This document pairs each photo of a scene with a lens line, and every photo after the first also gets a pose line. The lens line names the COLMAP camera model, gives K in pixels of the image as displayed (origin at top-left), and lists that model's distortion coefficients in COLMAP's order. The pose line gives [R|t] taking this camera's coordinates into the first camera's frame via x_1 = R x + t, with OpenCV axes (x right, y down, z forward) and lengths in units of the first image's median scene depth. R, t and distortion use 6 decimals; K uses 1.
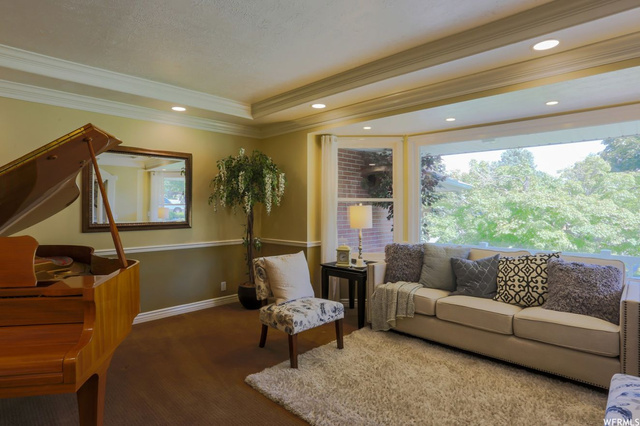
lens RADIAL K [[345.4, 0, 319.7], [0, 345.4, 208.1], [0, 0, 1]] dist [-0.004319, -0.000497]
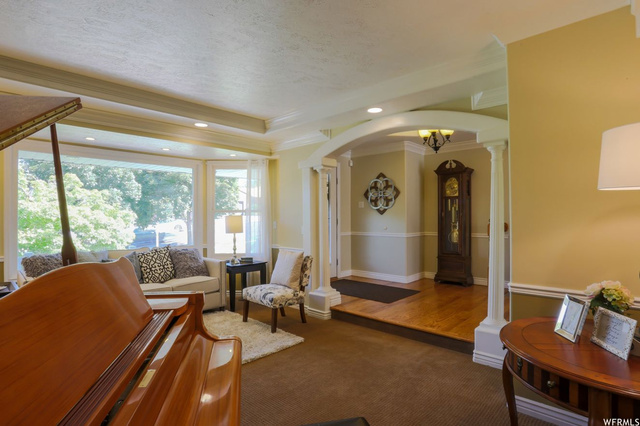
lens RADIAL K [[345.4, 0, 319.6], [0, 345.4, 214.2], [0, 0, 1]] dist [-0.004319, -0.000497]
pose [[0.039601, 0.005283, 0.999202, -0.444337], [0.002214, 0.999983, -0.005375, -0.001672], [-0.999213, 0.002425, 0.039589, 0.126127]]
